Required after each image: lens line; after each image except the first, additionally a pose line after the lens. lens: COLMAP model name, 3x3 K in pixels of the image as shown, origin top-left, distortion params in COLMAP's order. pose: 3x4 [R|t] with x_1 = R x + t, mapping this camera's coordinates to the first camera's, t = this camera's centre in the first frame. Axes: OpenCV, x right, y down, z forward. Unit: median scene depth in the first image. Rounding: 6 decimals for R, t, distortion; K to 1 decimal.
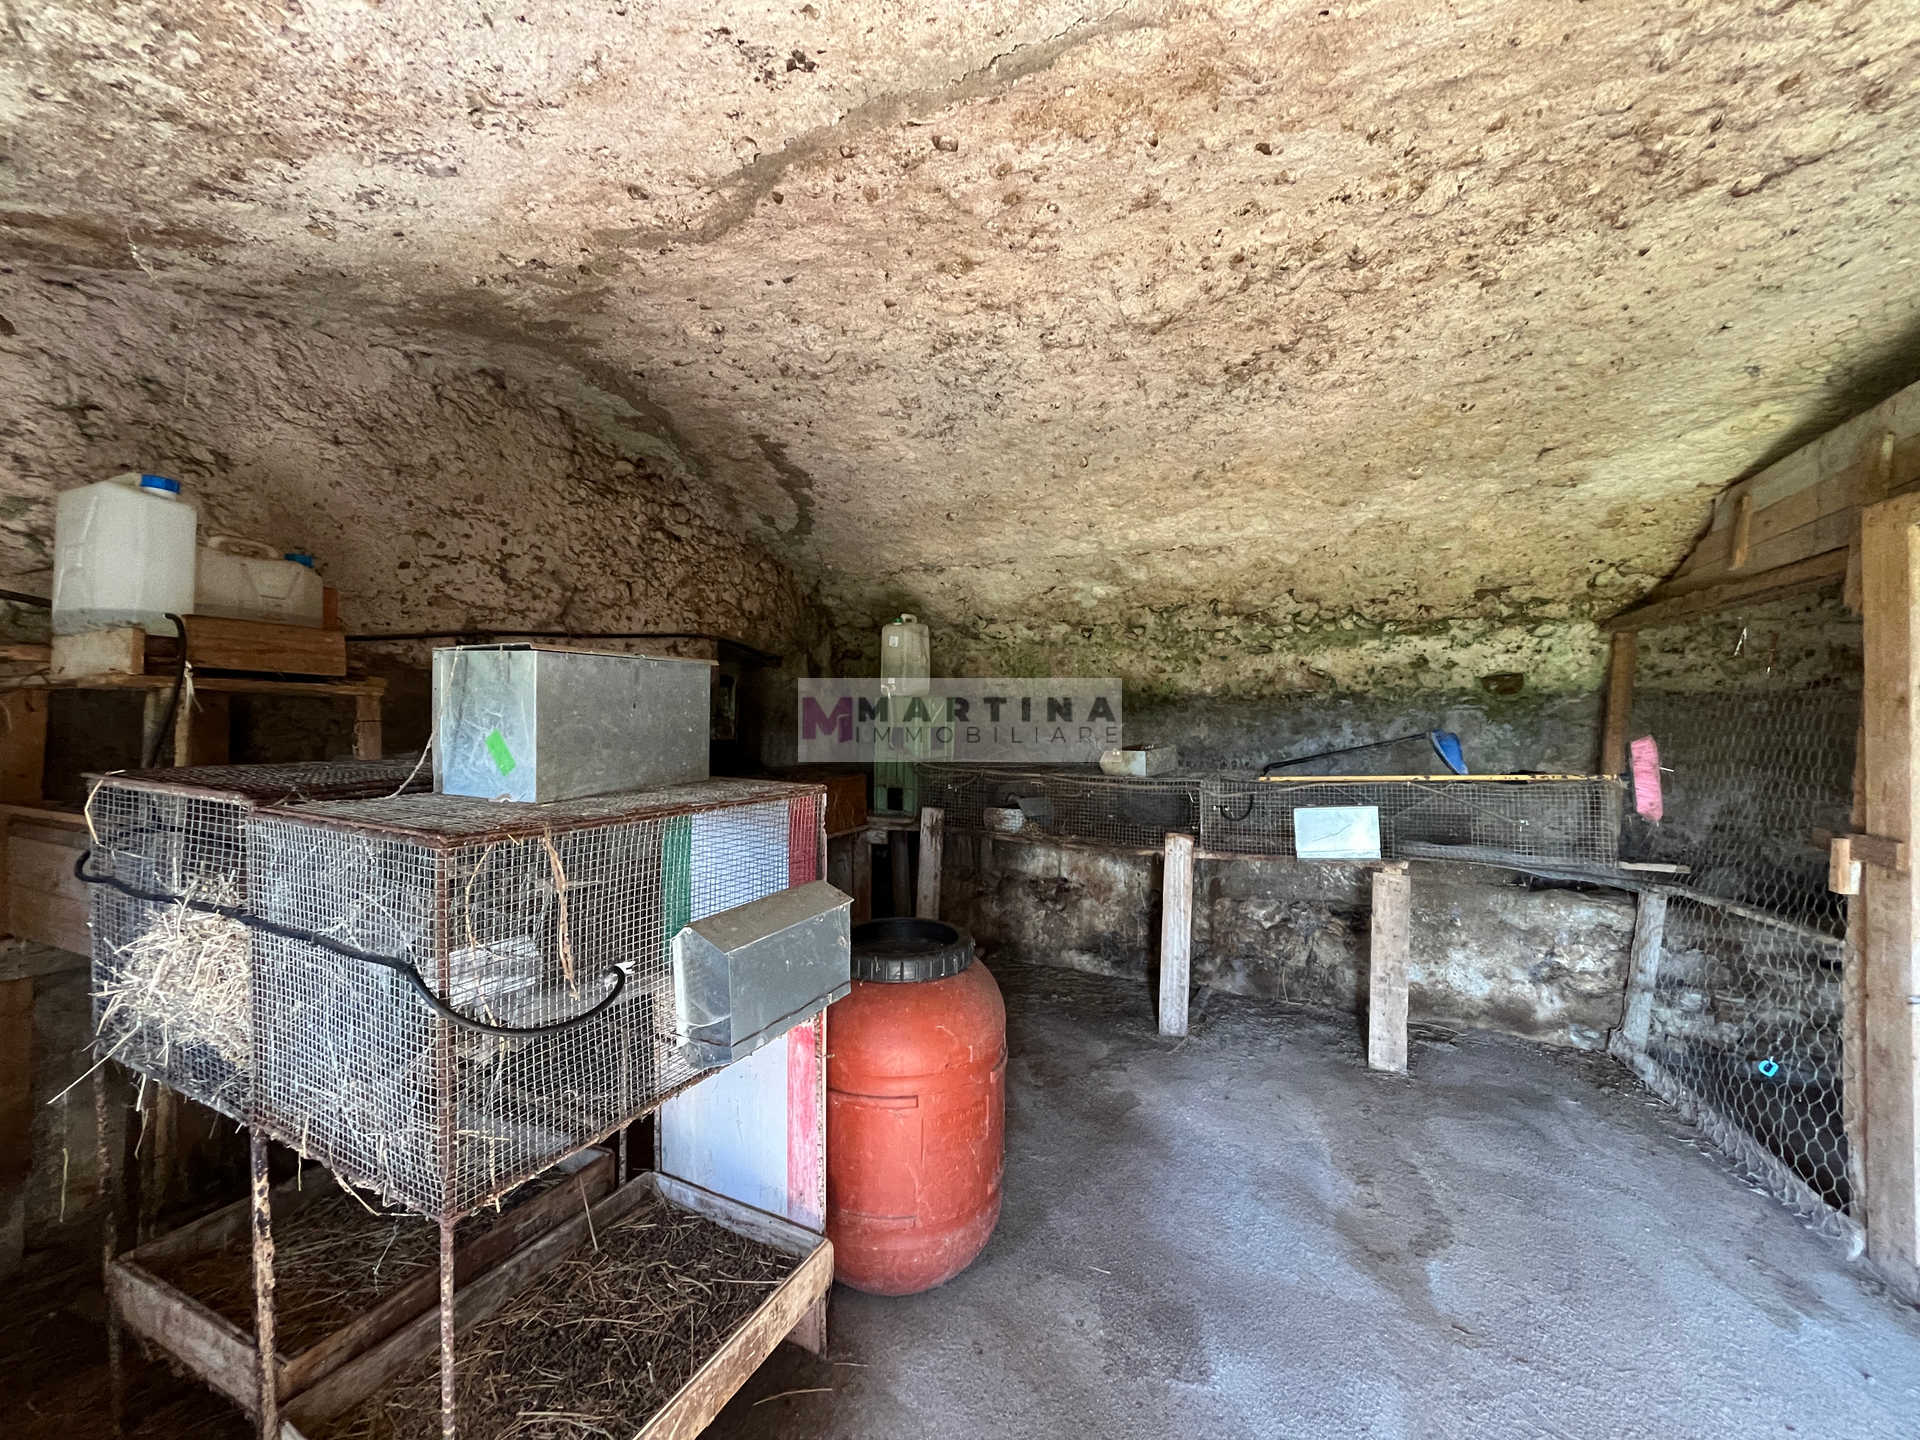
lens RADIAL K [[775.3, 0, 960.7], [0, 775.3, 711.2], [0, 0, 1]] dist [-0.002718, -0.000229]
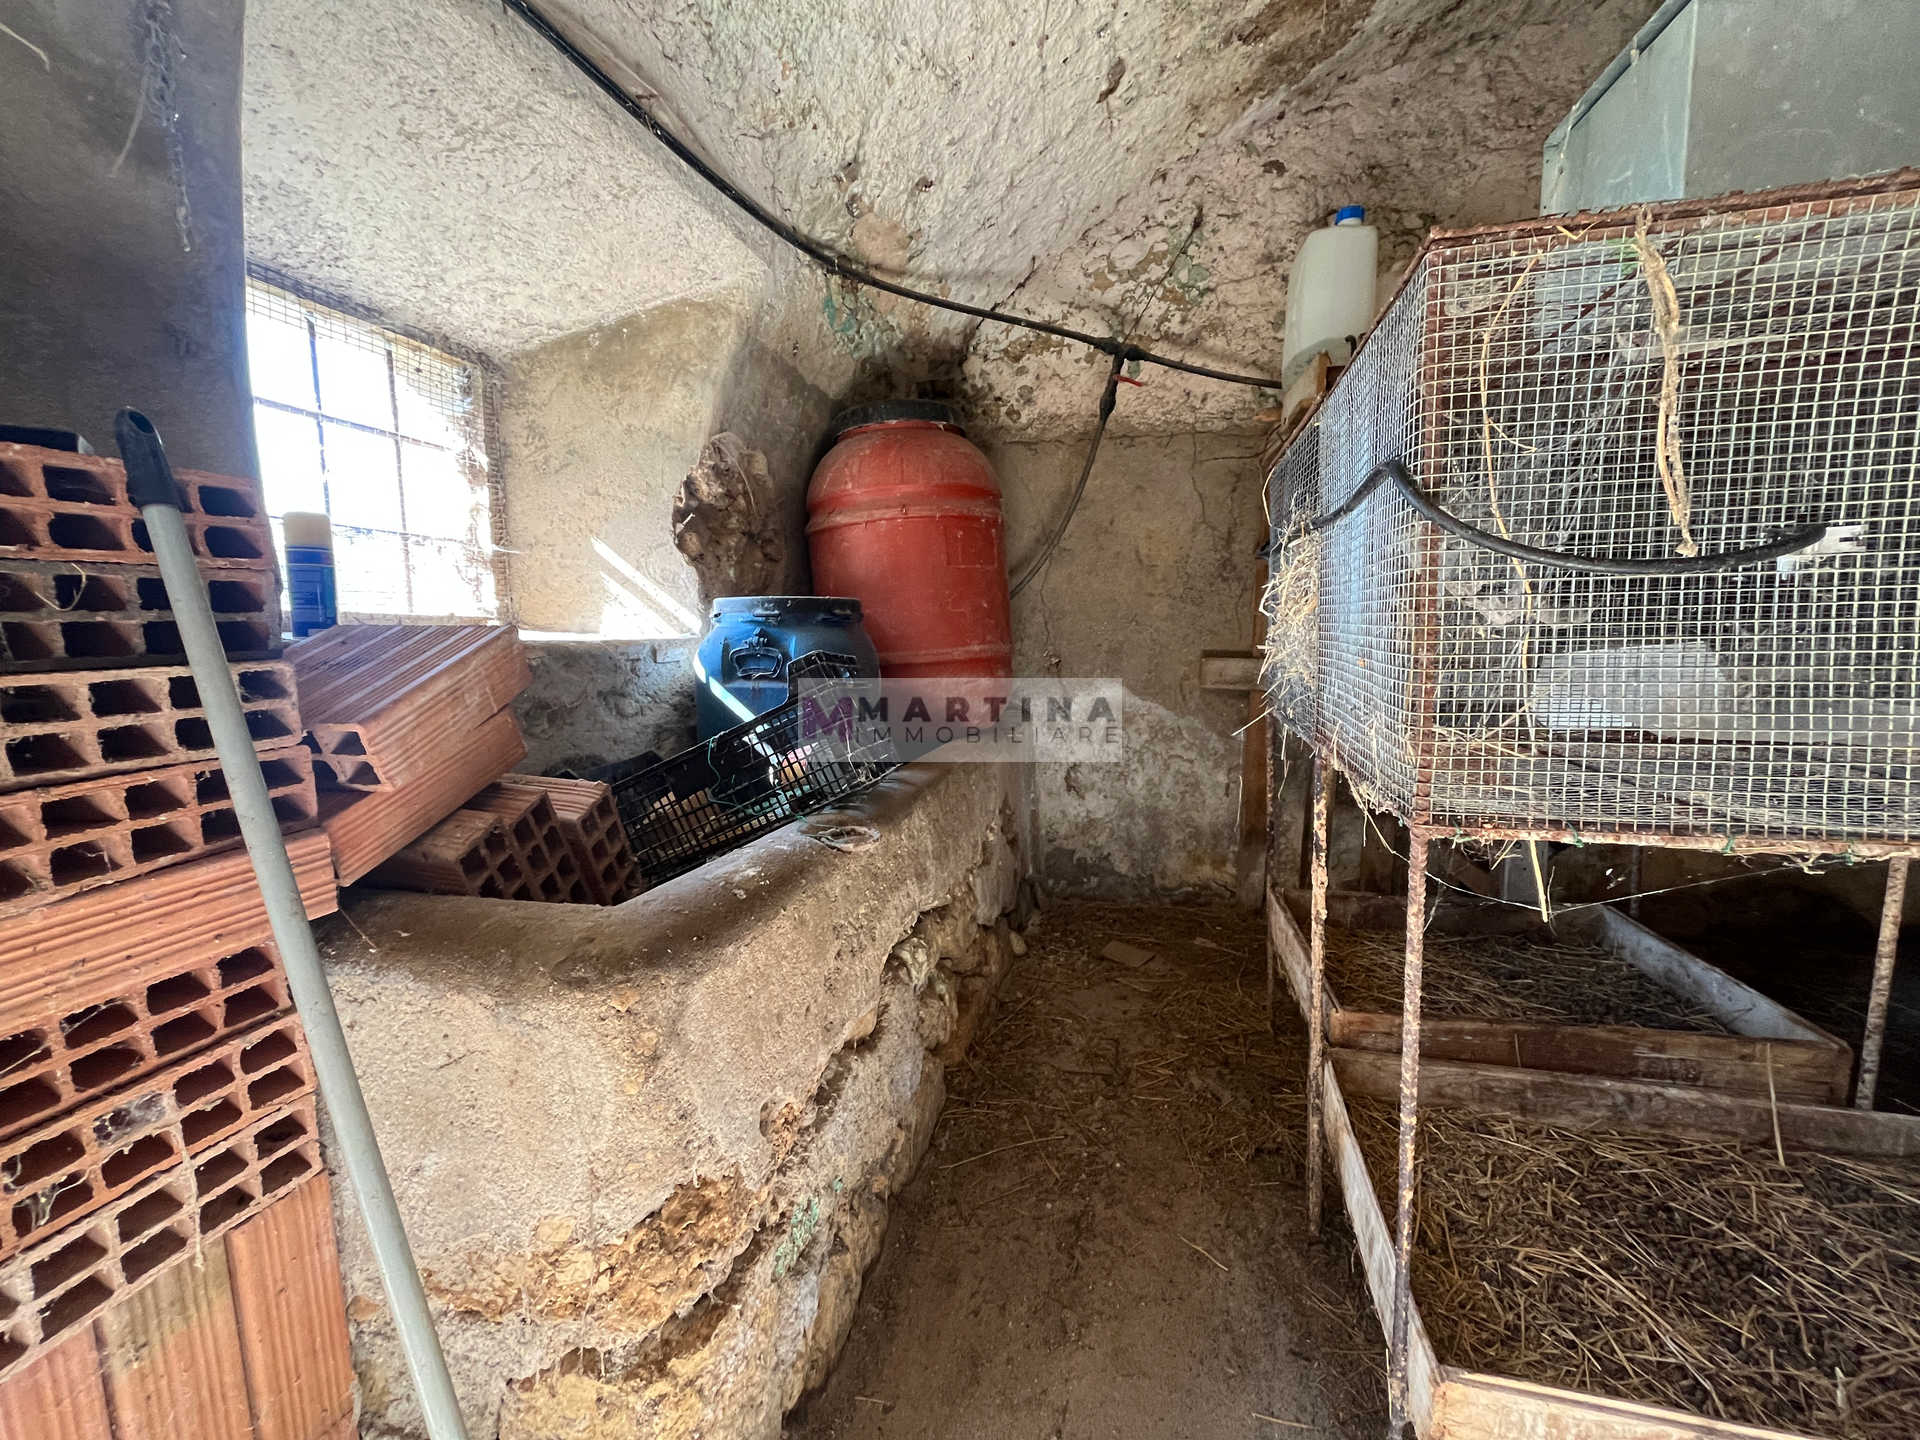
lens RADIAL K [[775.3, 0, 959.4], [0, 775.3, 716.5], [0, 0, 1]] dist [-0.002718, -0.000229]
pose [[0.191517, 0.100503, -0.976330, -0.053232], [0.011721, 0.994438, 0.104666, 0.339437], [0.981419, -0.031489, 0.189274, 0.330208]]
